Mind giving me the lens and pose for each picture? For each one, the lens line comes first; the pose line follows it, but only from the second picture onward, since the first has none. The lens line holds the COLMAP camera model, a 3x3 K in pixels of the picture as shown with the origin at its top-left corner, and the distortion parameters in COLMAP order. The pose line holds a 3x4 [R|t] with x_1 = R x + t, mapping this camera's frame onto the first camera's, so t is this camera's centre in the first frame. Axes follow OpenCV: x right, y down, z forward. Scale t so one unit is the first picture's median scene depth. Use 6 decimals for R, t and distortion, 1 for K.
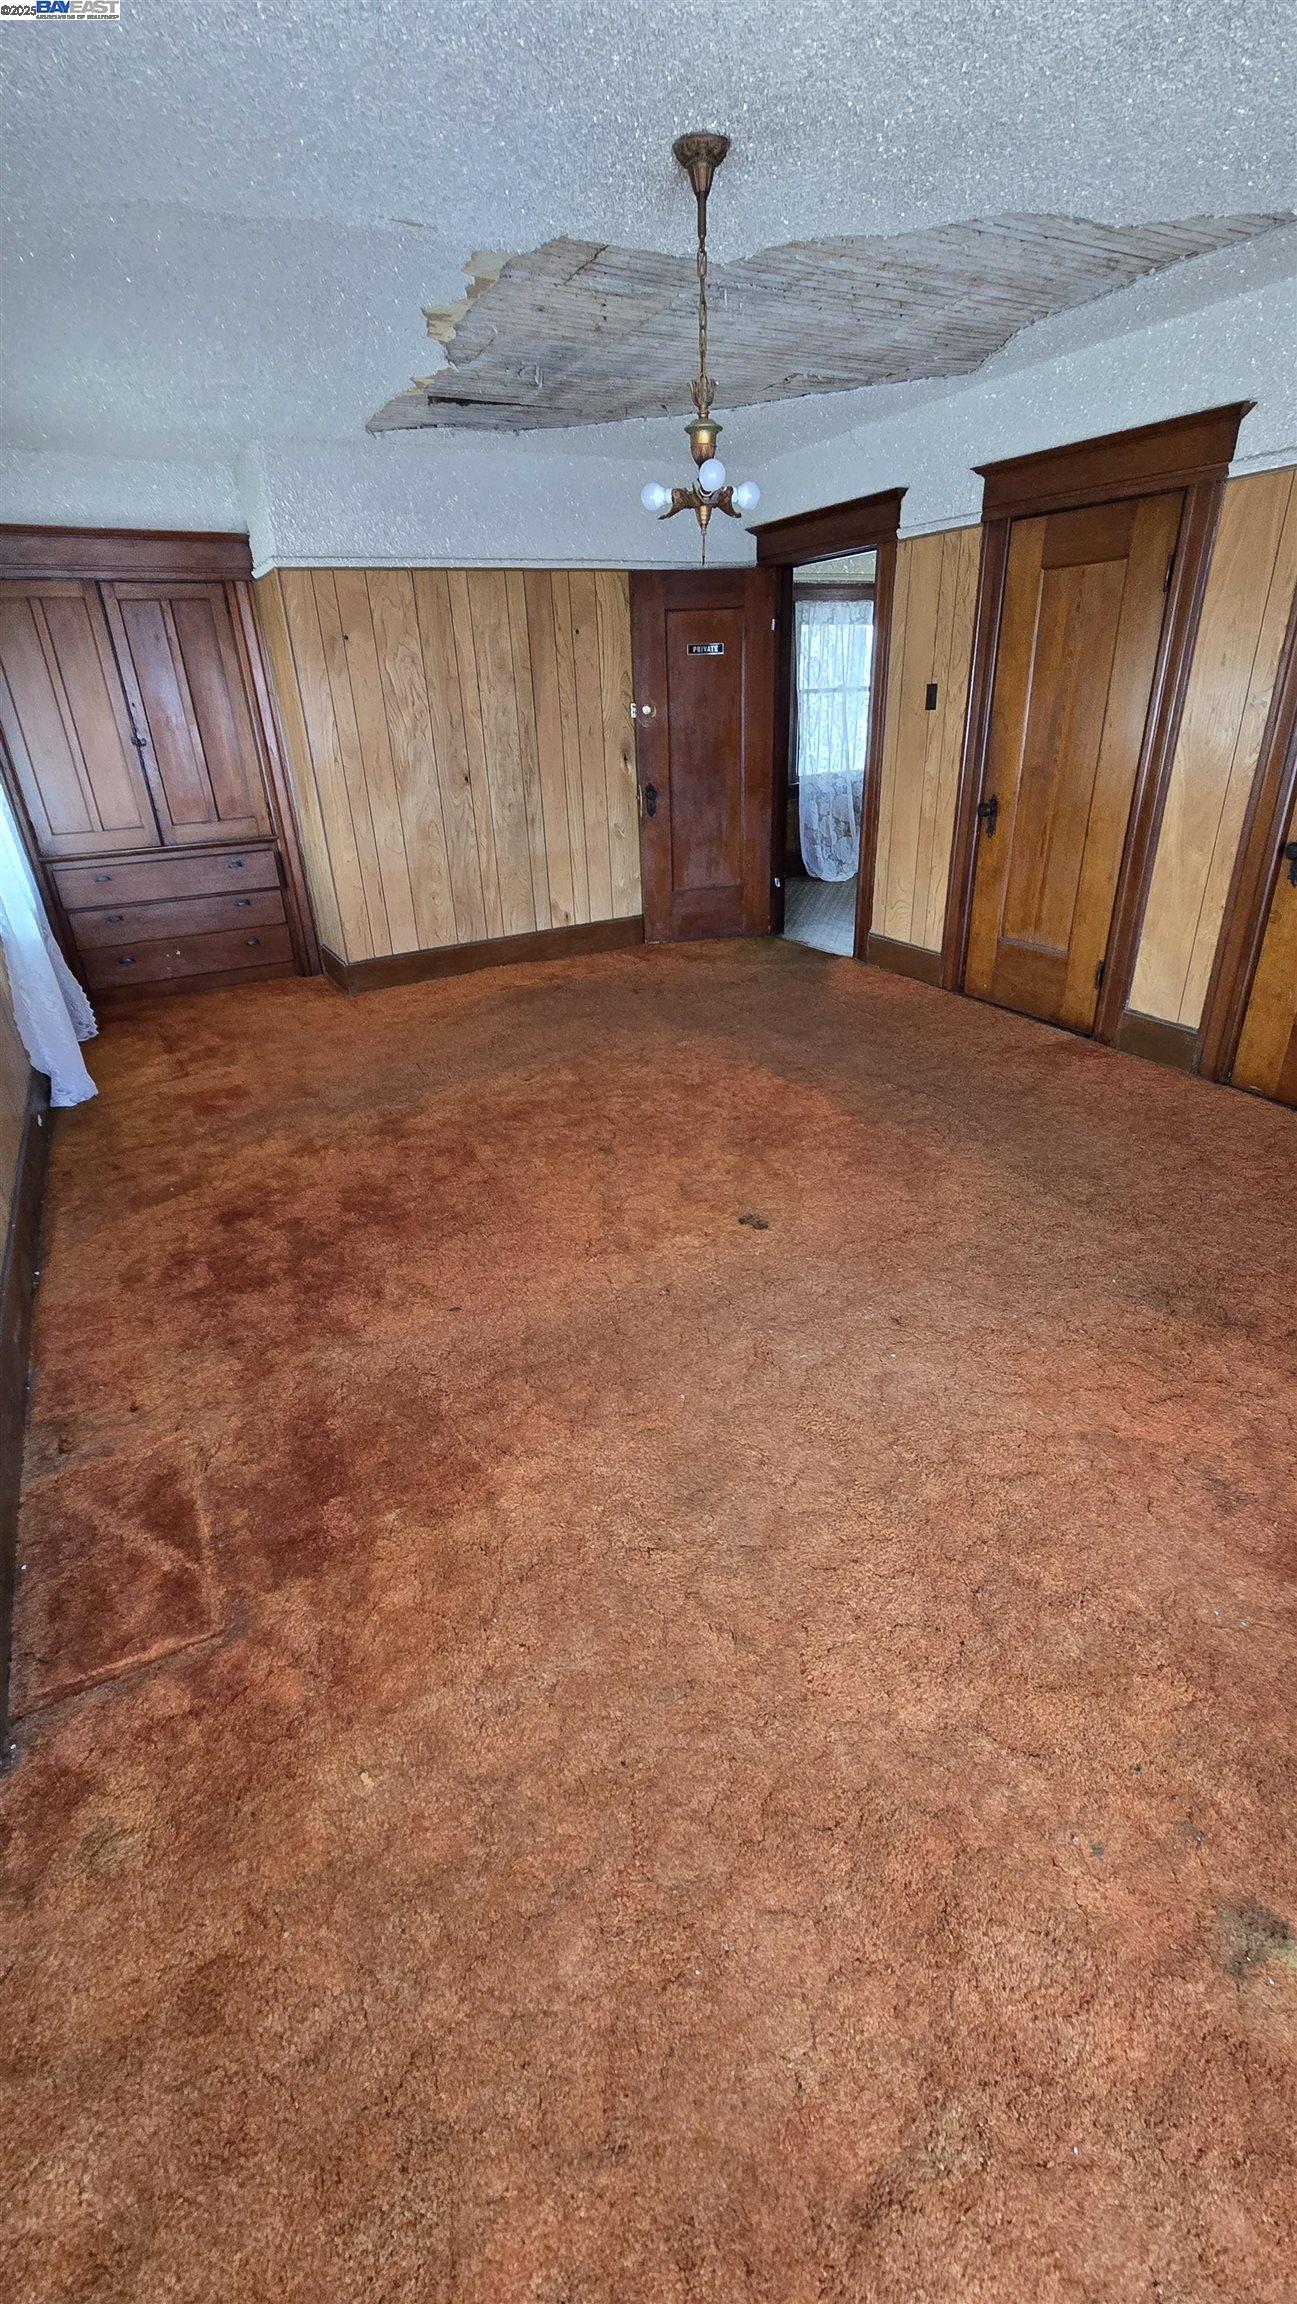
lens RADIAL K [[938.7, 0, 648.2], [0, 938.7, 1124.7], [0, 0, 1]] dist [-0.002910, -0.000313]
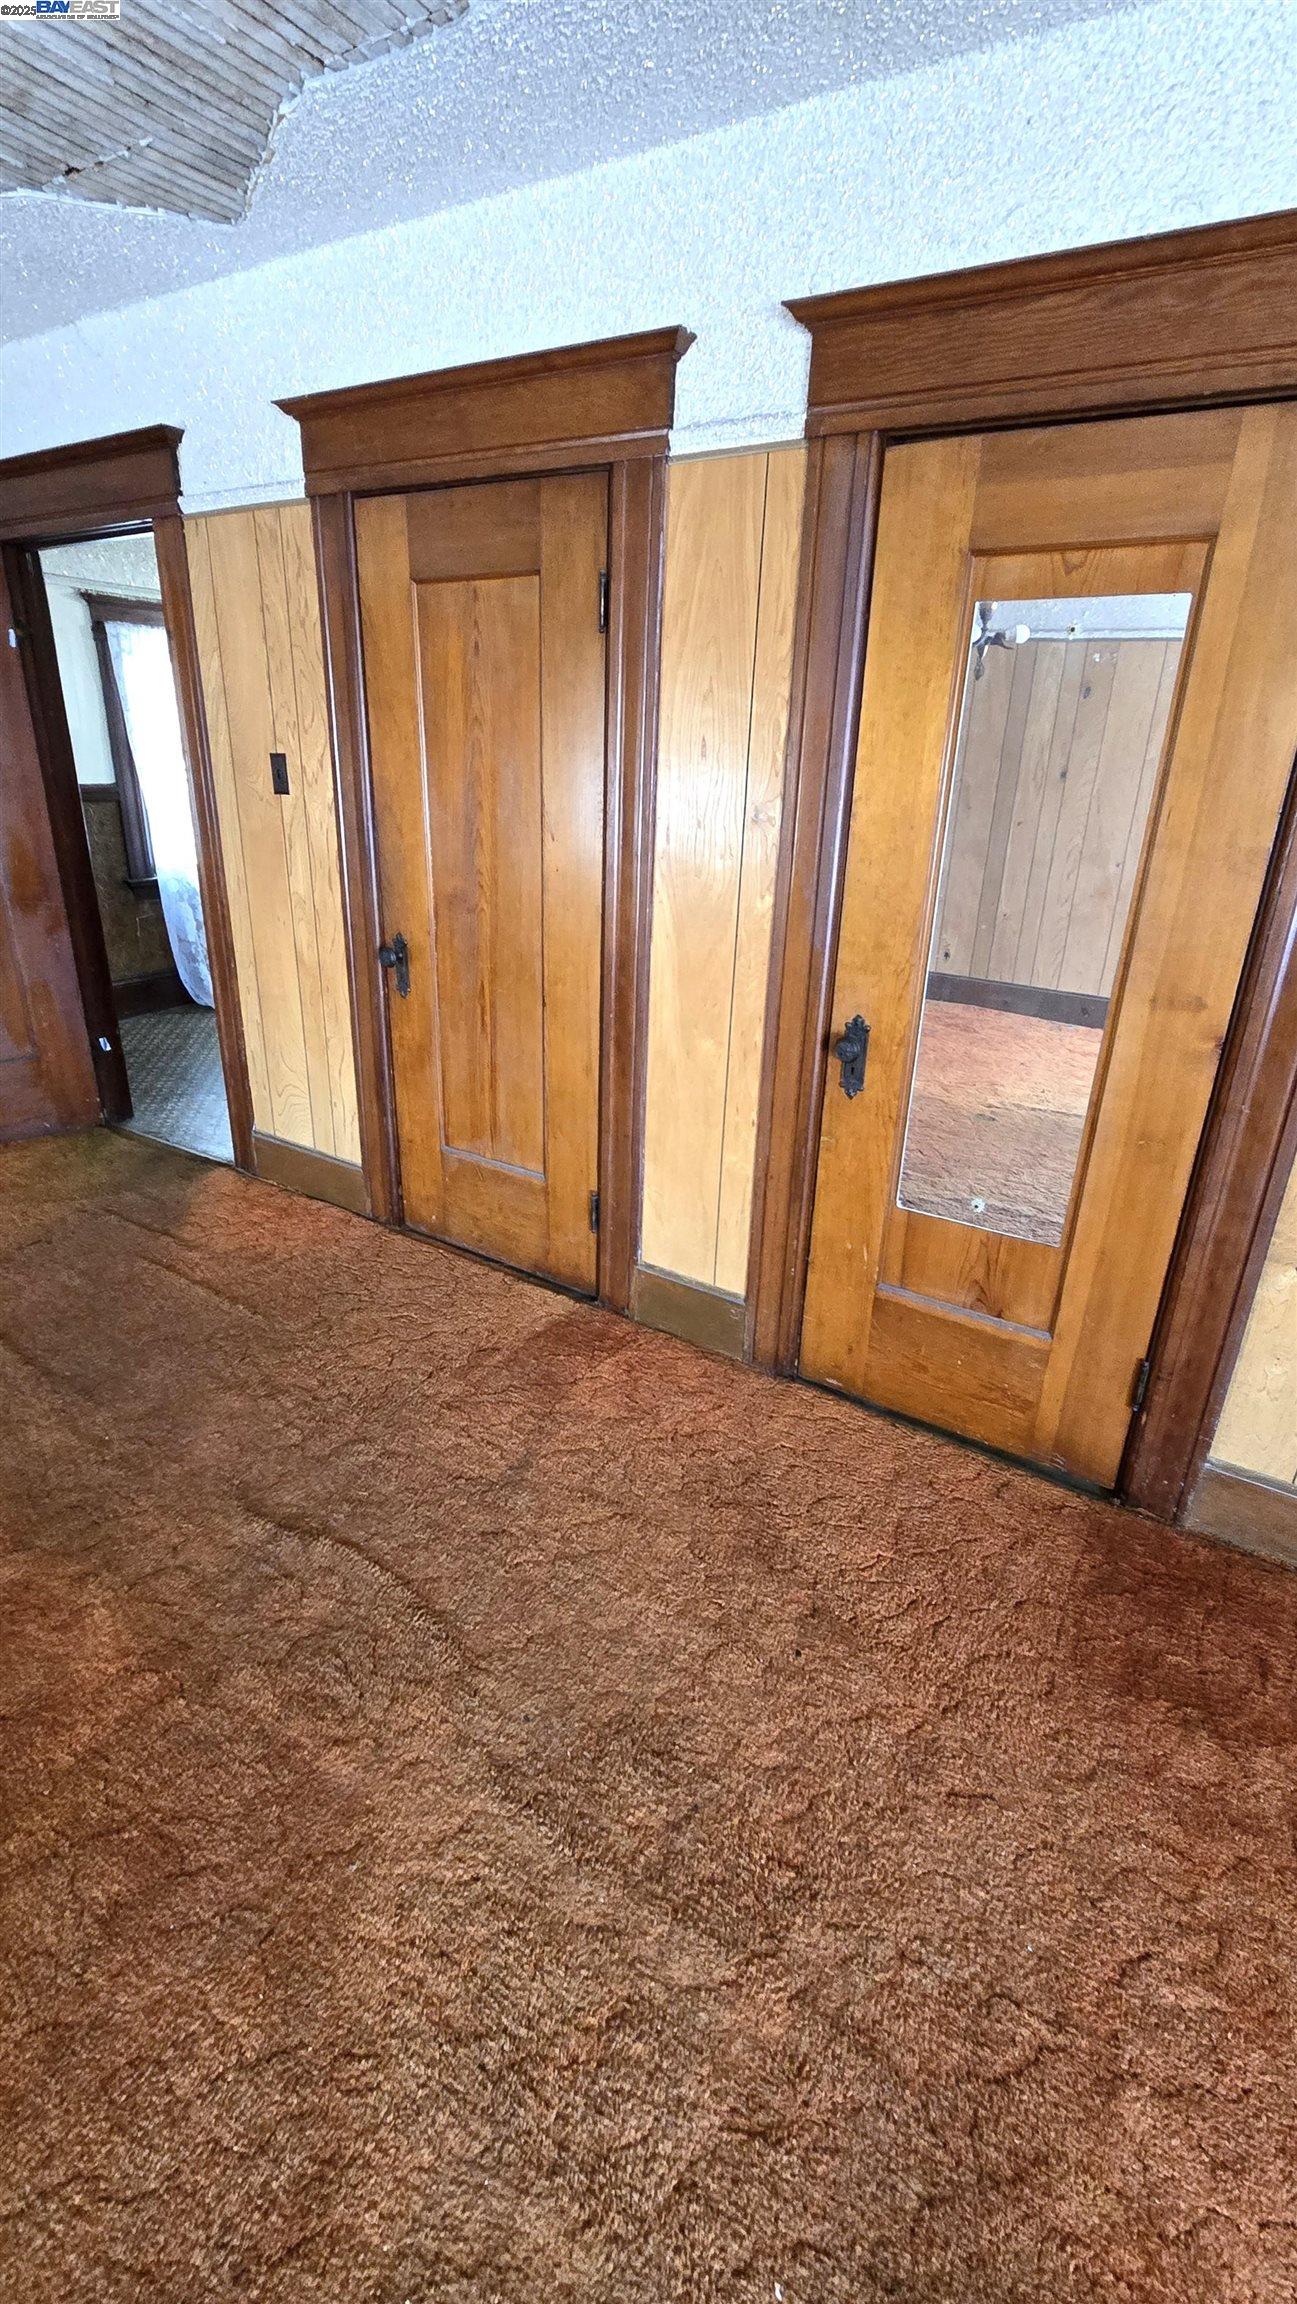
lens RADIAL K [[1014.2, 0, 648.5], [0, 1014.2, 1152.0], [0, 0, 1]] dist [-0.000739, -0.000228]
pose [[0.868024, -0.121639, 0.481391, 0.183716], [0.151359, 0.988206, -0.023222, -0.180362], [-0.472889, 0.093020, 0.876198, 0.369416]]
